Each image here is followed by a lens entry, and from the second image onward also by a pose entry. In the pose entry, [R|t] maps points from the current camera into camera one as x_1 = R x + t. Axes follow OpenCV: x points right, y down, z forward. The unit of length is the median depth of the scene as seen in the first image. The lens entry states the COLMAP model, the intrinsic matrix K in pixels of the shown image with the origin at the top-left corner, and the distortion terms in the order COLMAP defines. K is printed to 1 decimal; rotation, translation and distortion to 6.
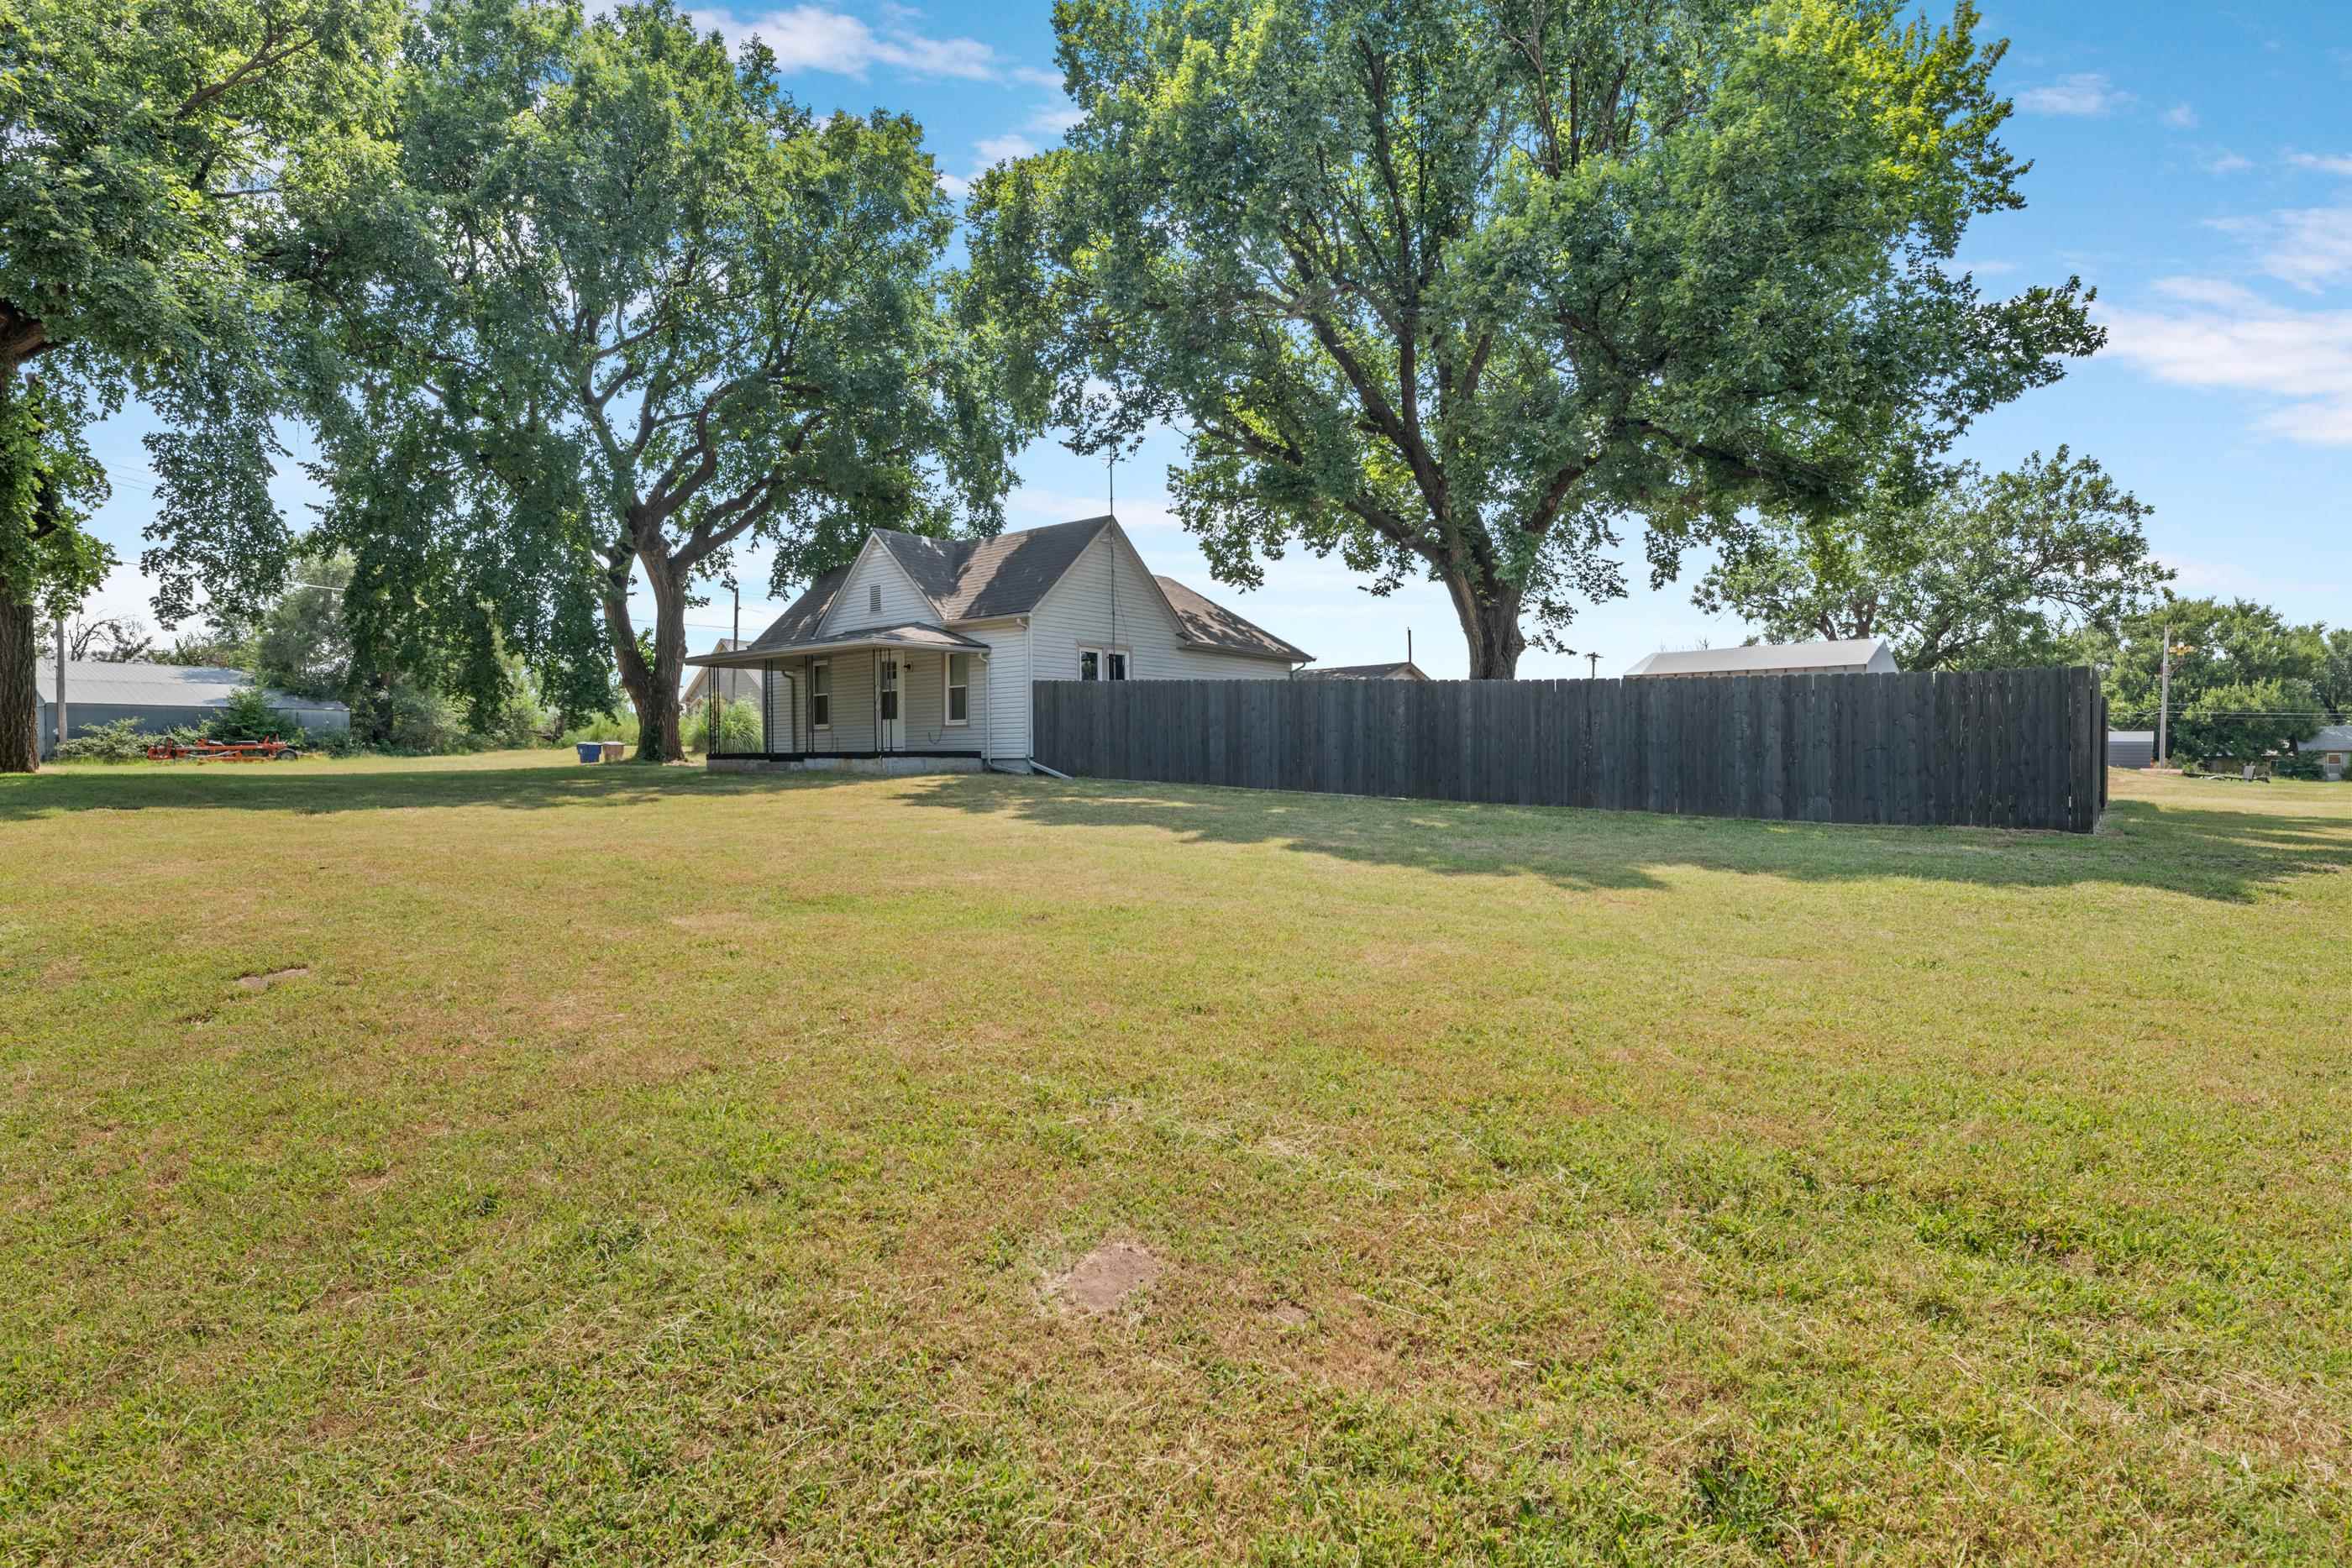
lens RADIAL K [[1236.4, 0, 1176.0], [0, 1236.4, 784.0], [0, 0, 1]] dist [0.000321, 0.000303]
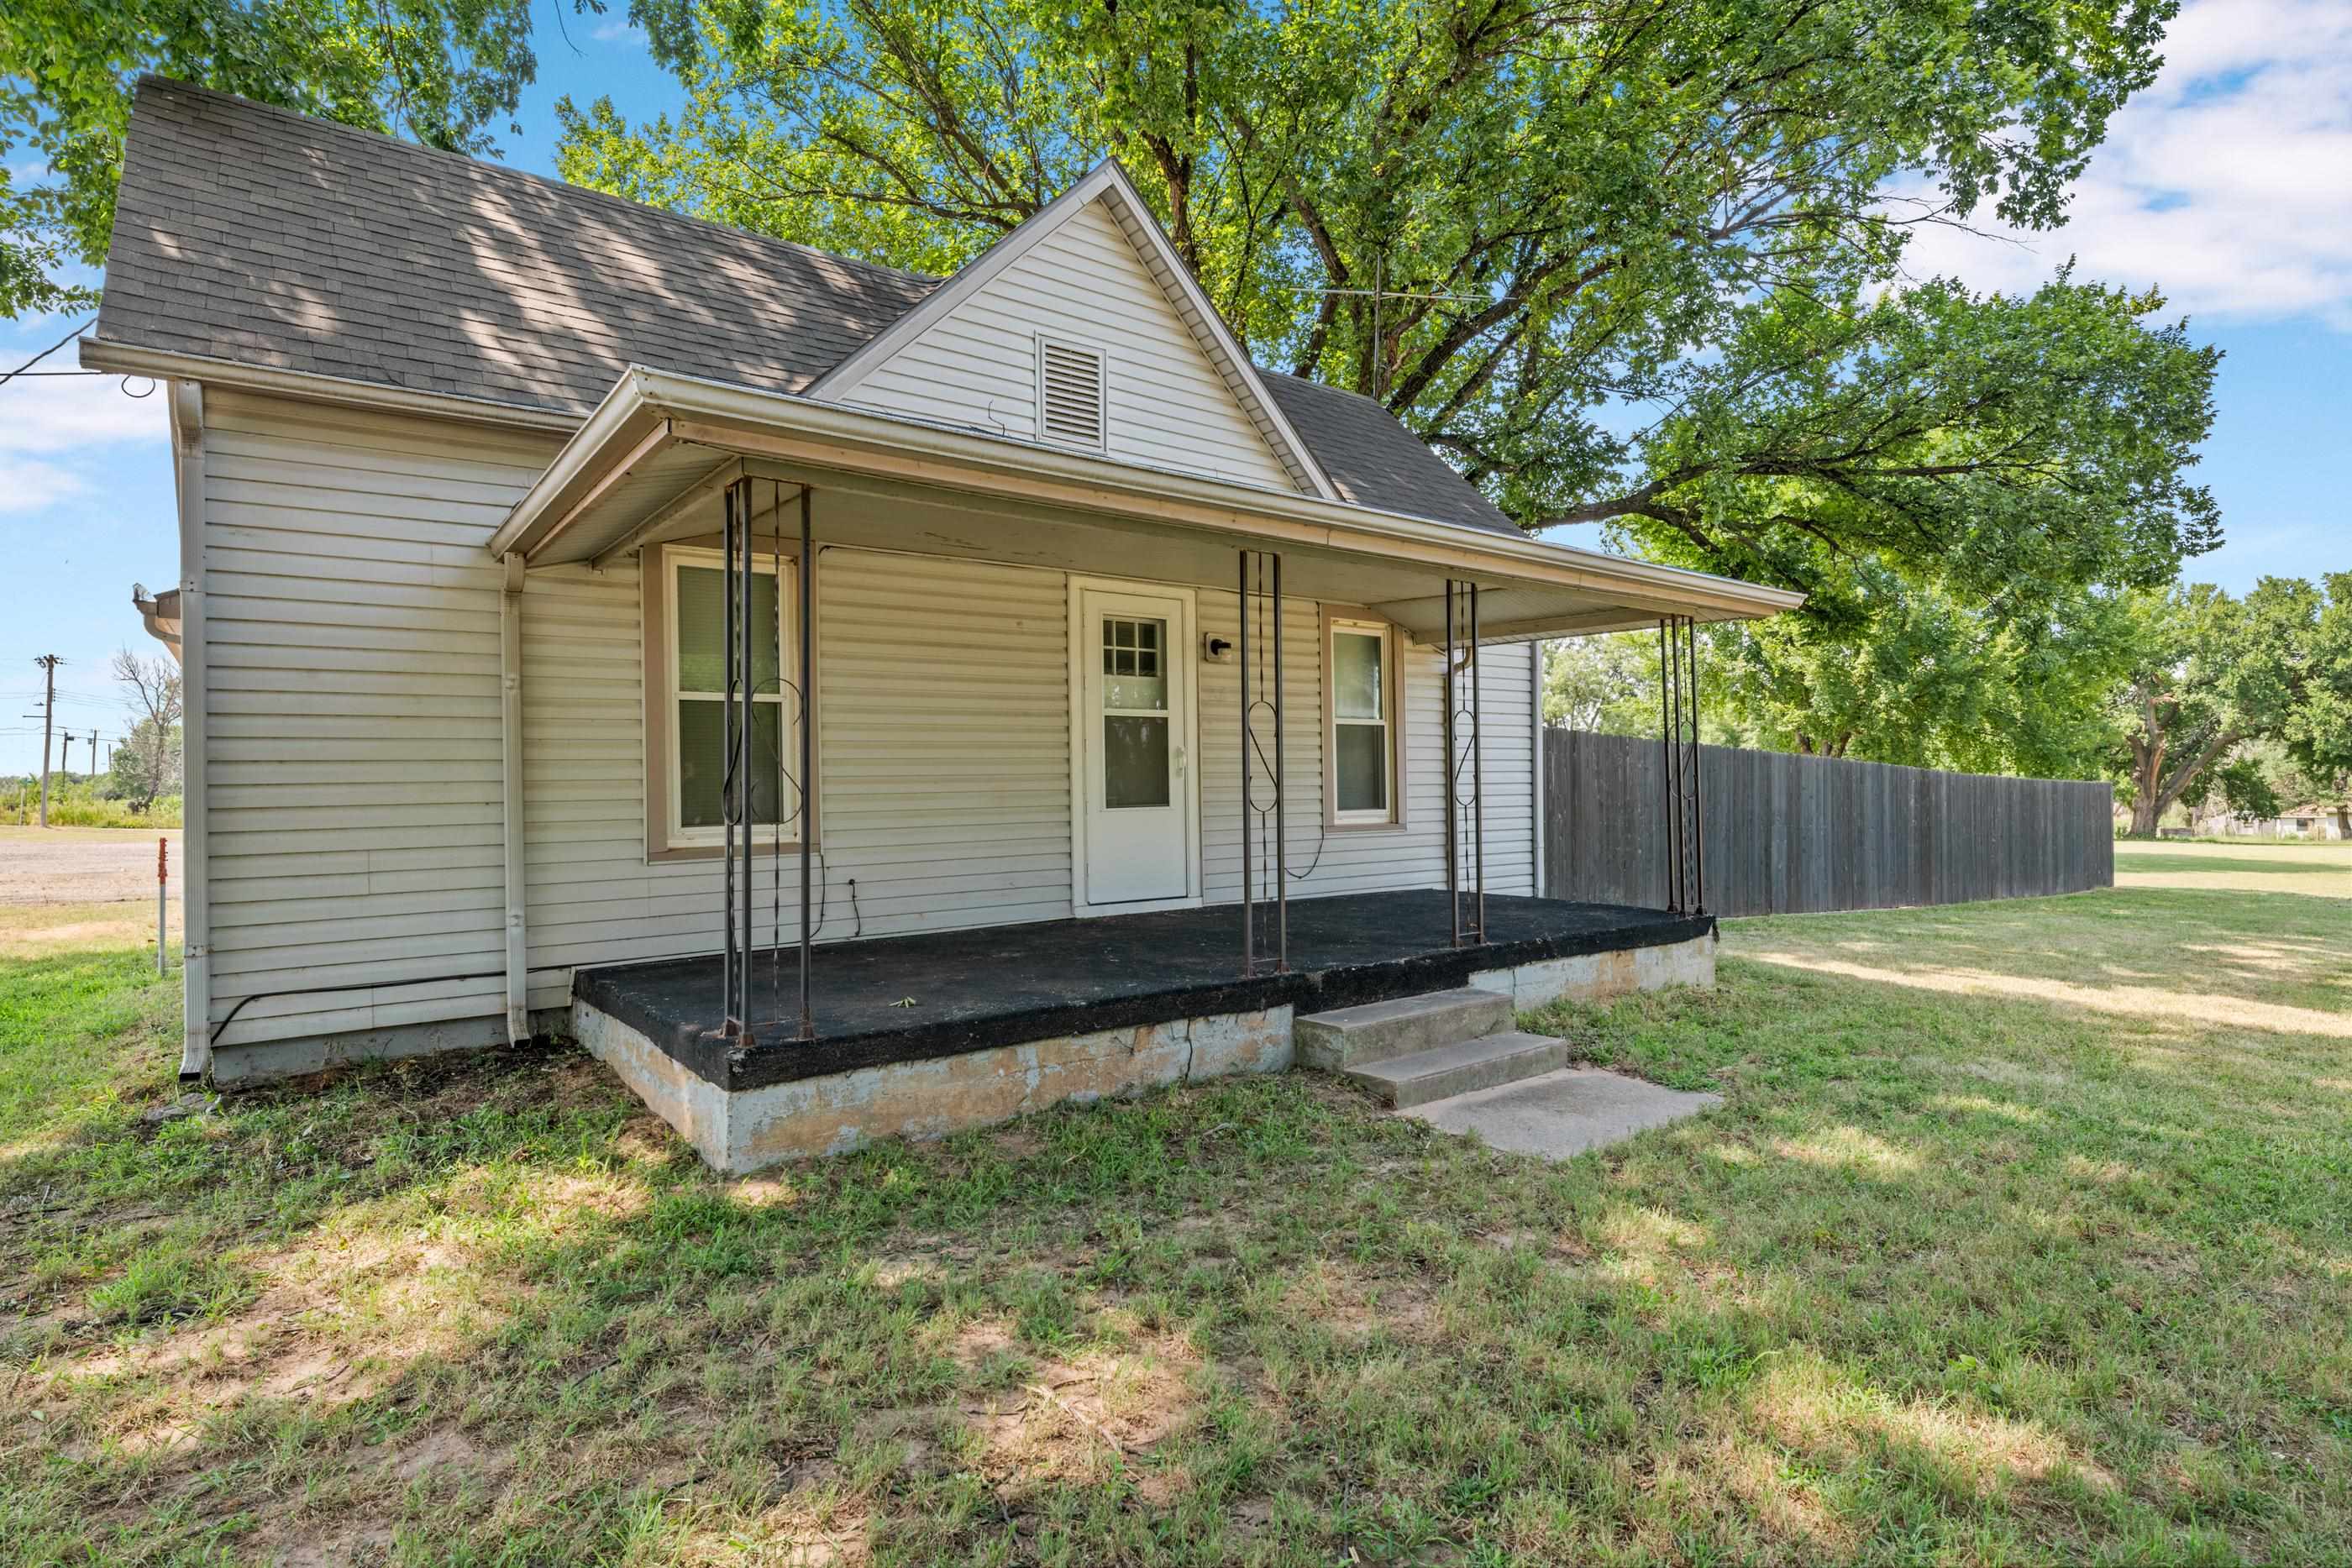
lens RADIAL K [[1209.5, 0, 1176.0], [0, 1209.5, 784.0], [0, 0, 1]] dist [-0.000797, -0.000225]
pose [[0.226072, 0.002734, 0.974107, -0.405563], [0.027634, 0.999576, -0.009219, -0.043488], [-0.973719, 0.029003, 0.225900, 0.726829]]
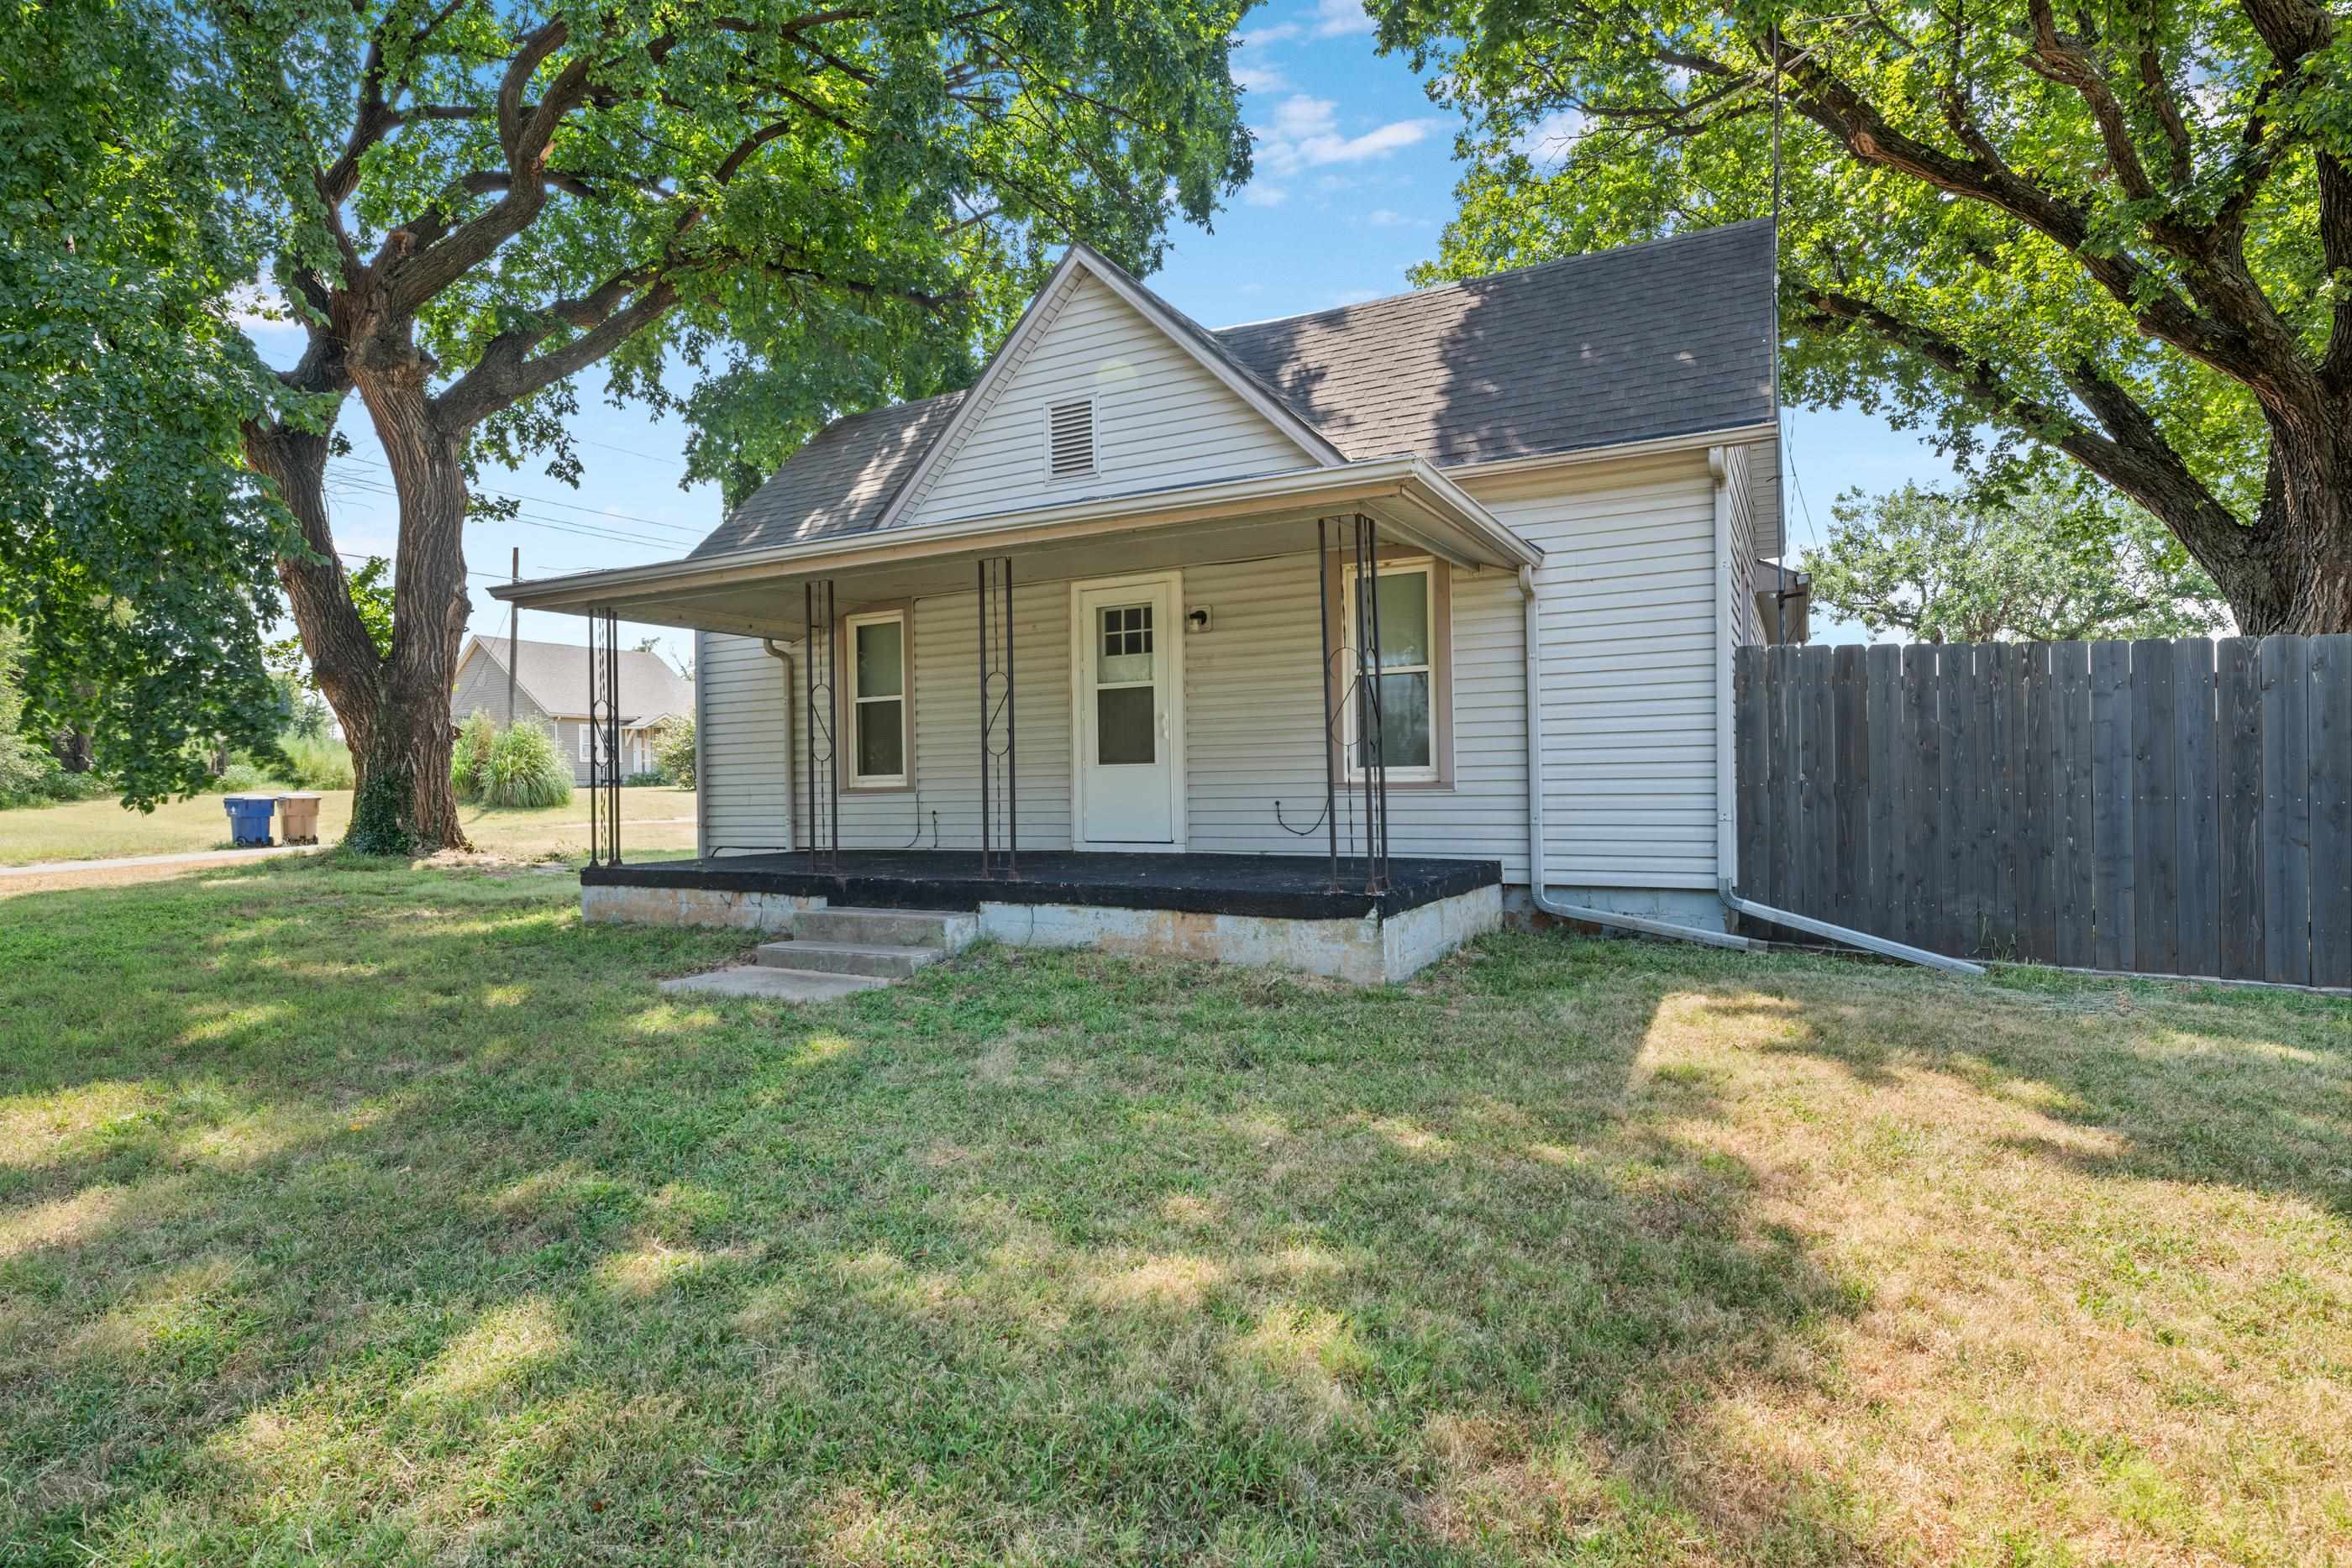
lens RADIAL K [[1236.4, 0, 1176.0], [0, 1236.4, 784.0], [0, 0, 1]] dist [0.000321, 0.000303]
pose [[0.983788, -0.009425, 0.179090, -0.222142], [0.012686, 0.999774, -0.017073, -0.031850], [-0.178888, 0.019068, 0.983685, 0.506548]]
